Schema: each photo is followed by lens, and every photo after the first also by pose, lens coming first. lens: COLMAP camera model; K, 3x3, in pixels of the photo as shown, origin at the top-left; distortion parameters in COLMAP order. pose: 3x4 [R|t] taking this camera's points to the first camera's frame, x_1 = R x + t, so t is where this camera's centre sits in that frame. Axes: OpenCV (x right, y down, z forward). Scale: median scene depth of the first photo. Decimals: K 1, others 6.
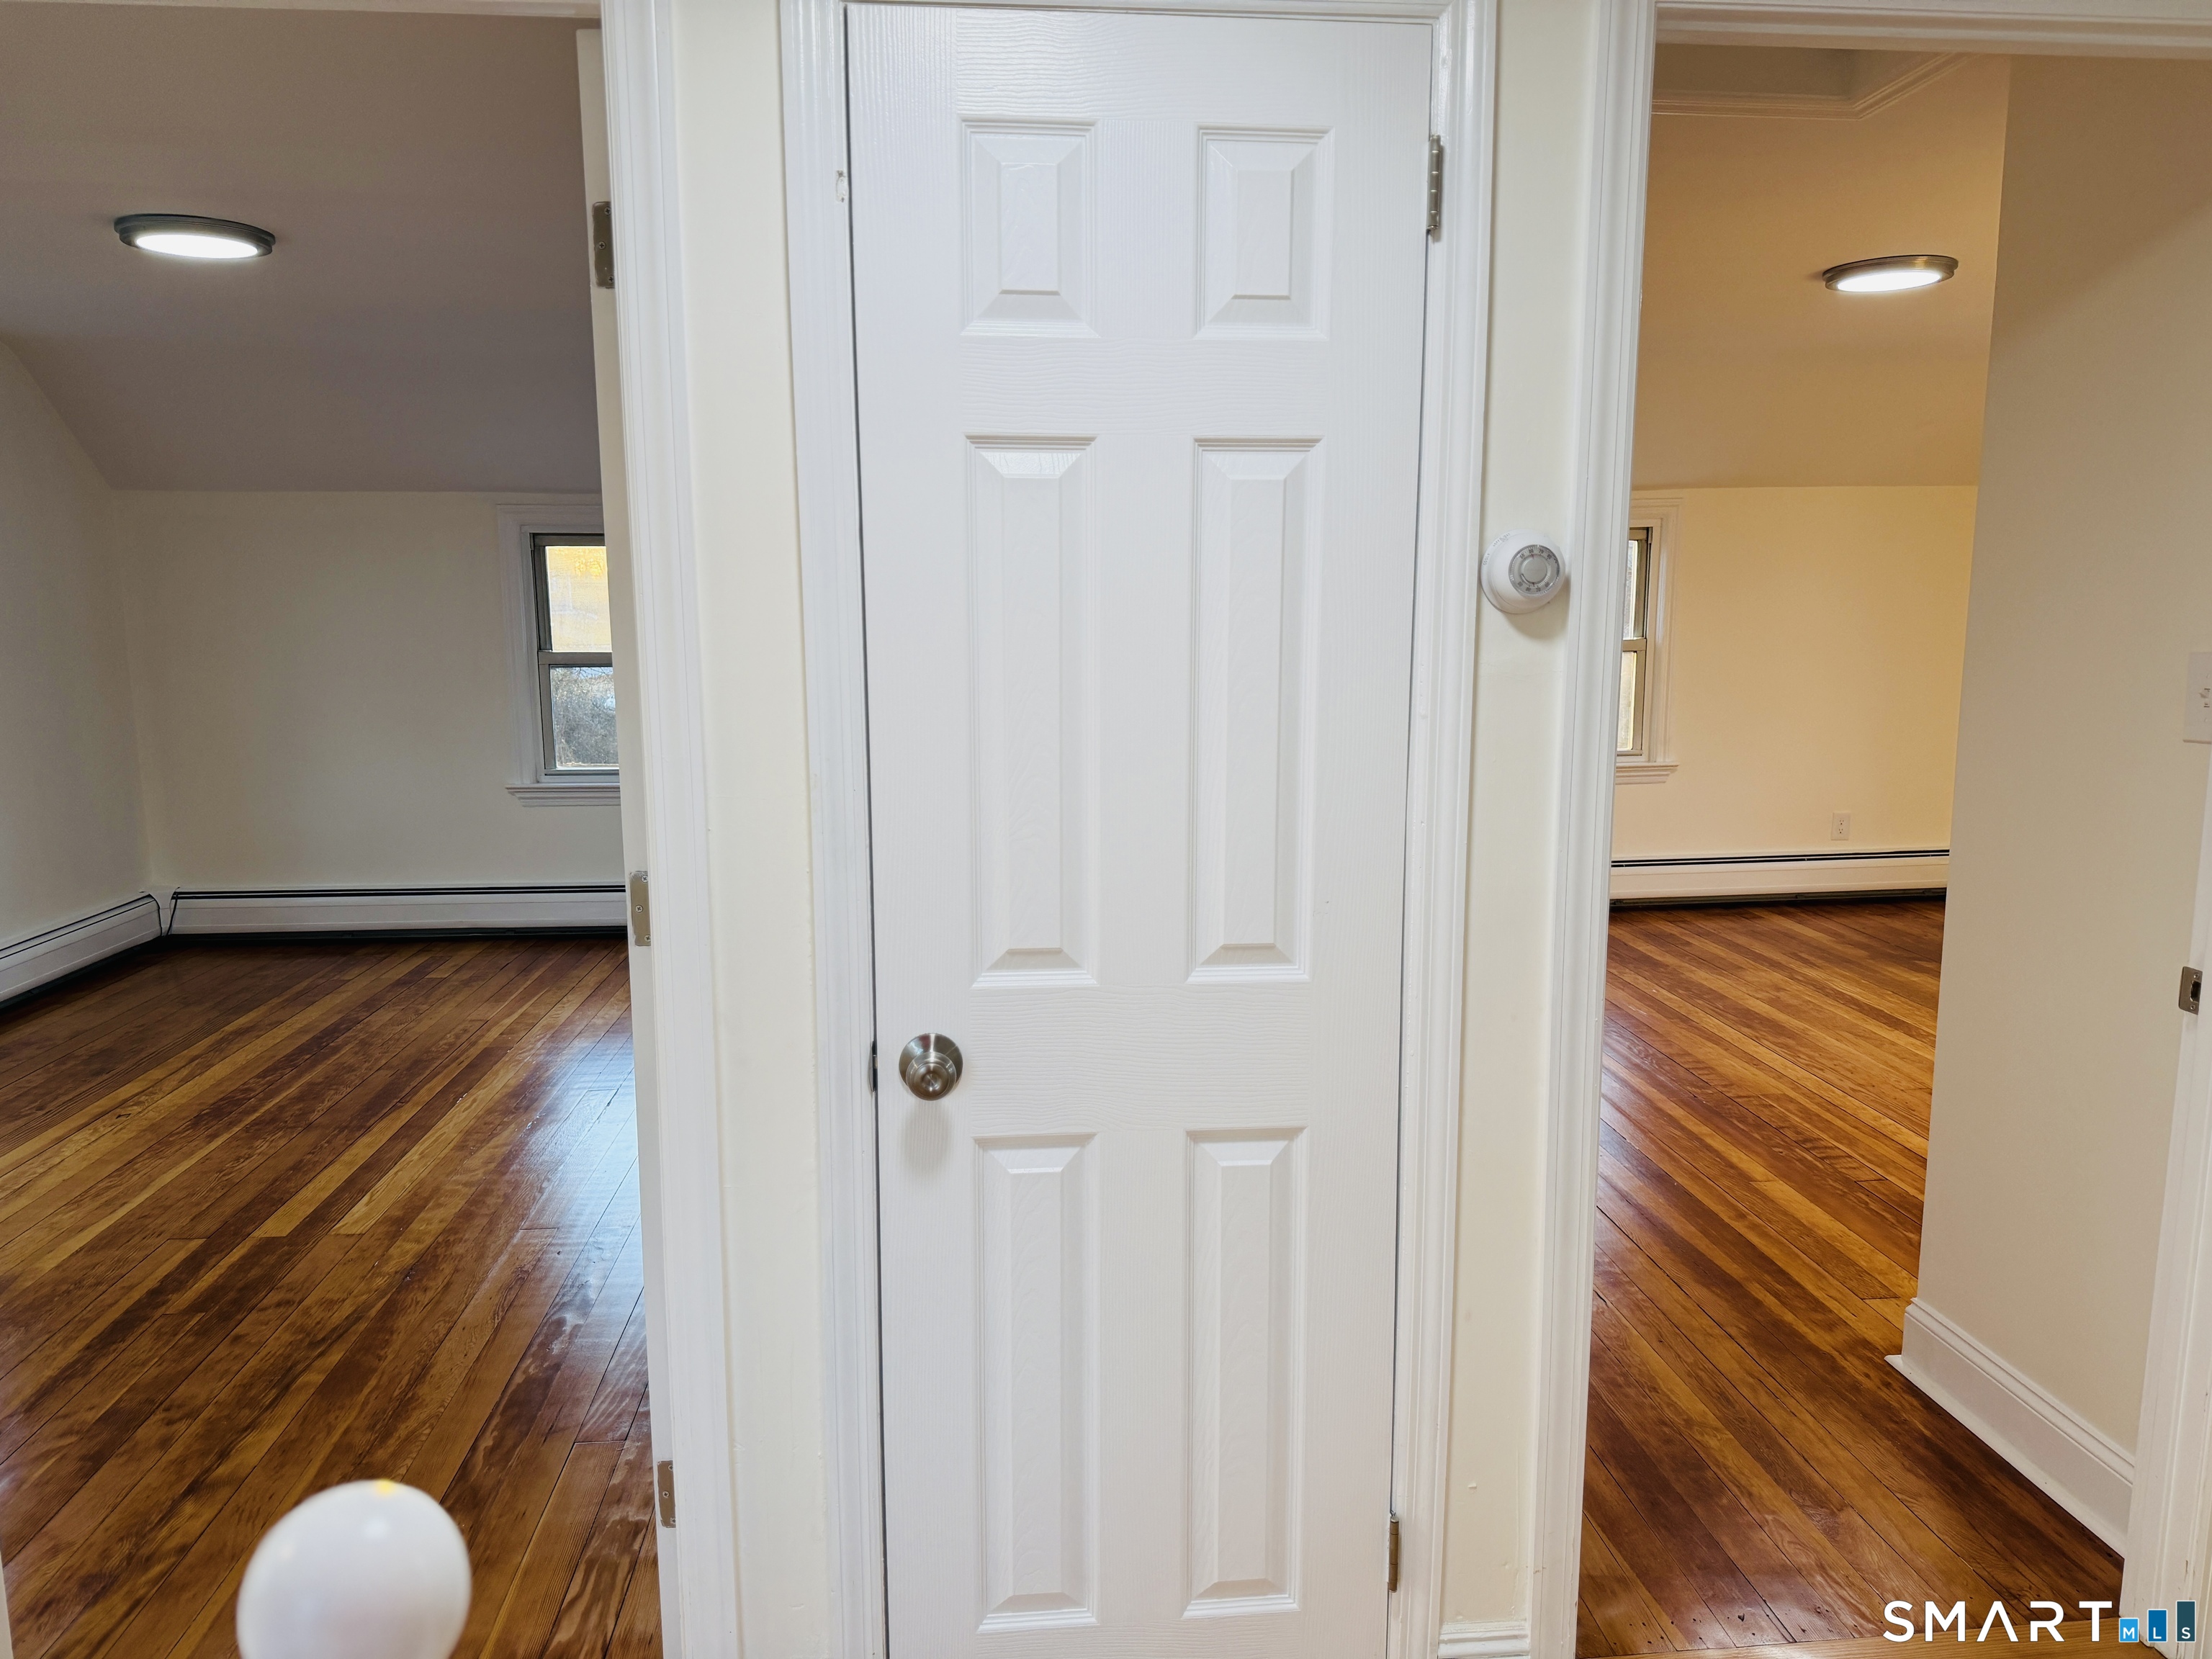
lens RADIAL K [[1557.2, 0, 1067.5], [0, 1557.2, 831.5], [0, 0, 1]] dist [0.065181, -0.082296]
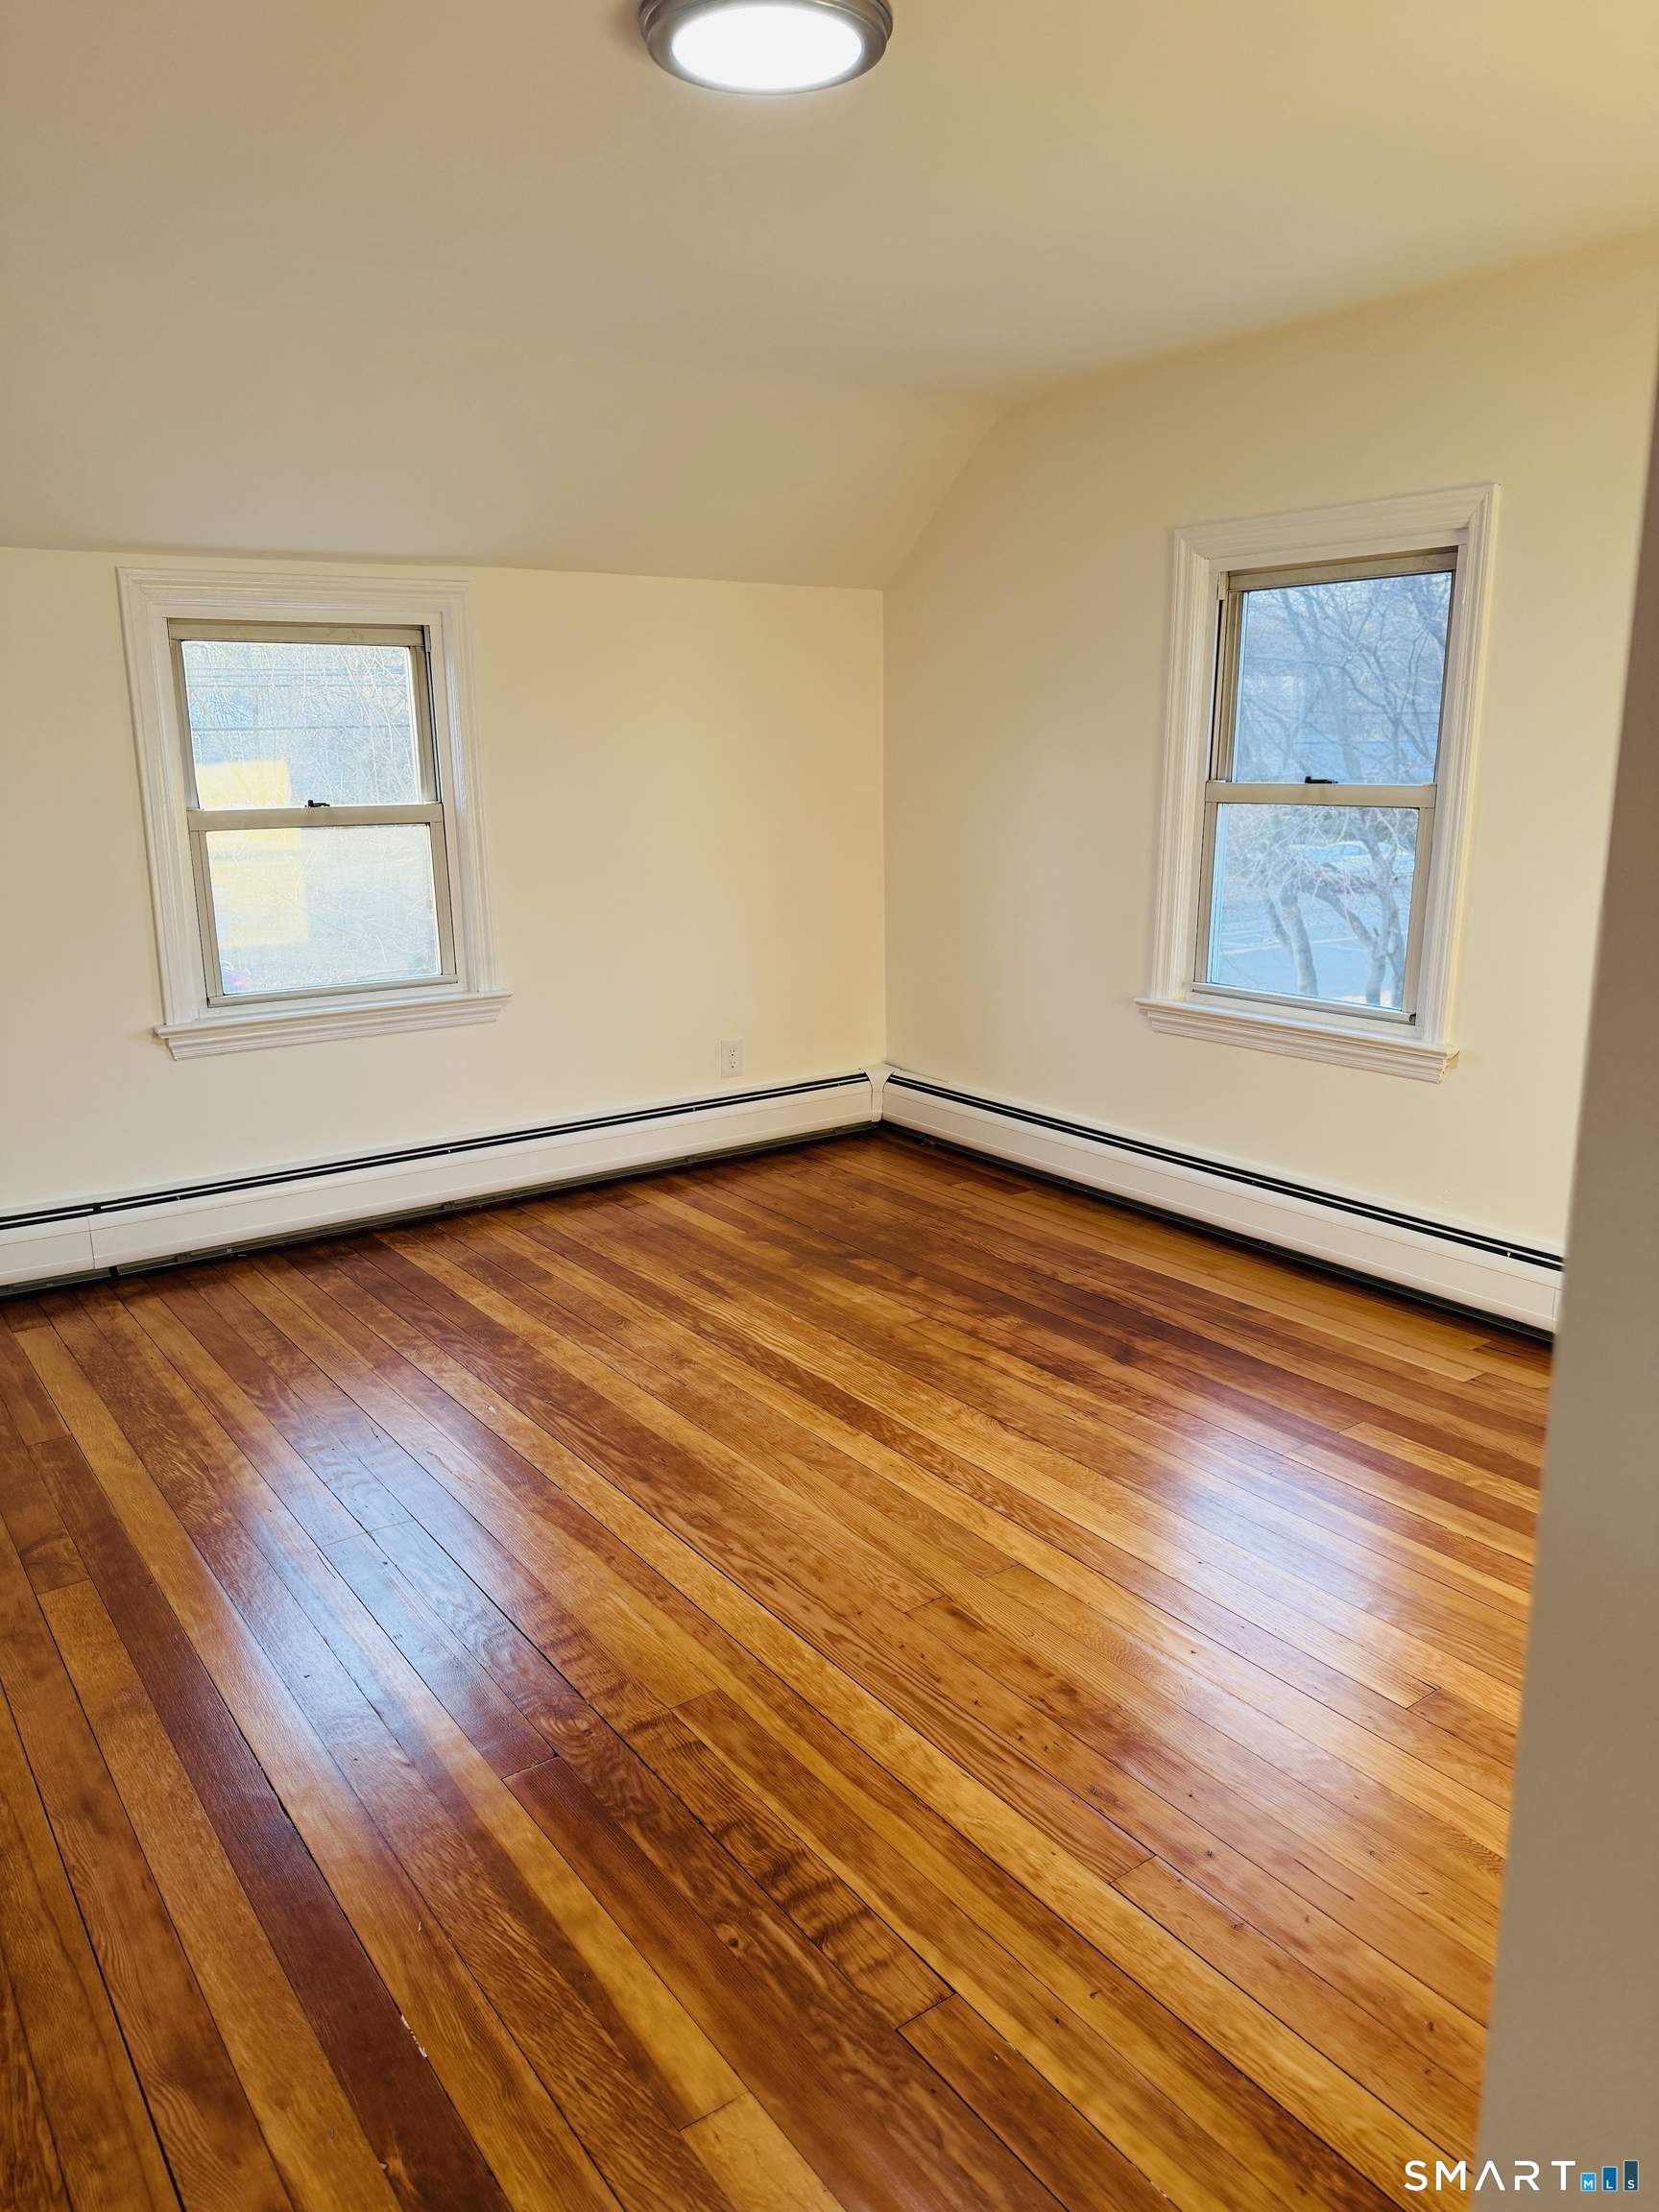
lens RADIAL K [[1557.2, 0, 828.6], [0, 1557.2, 1099.0], [0, 0, 1]] dist [0.065181, -0.082296]
pose [[0.855566, -0.118212, 0.504016, 0.220745], [0.088349, 0.992639, 0.082842, -0.054947], [-0.510099, -0.026348, 0.859712, 0.481023]]
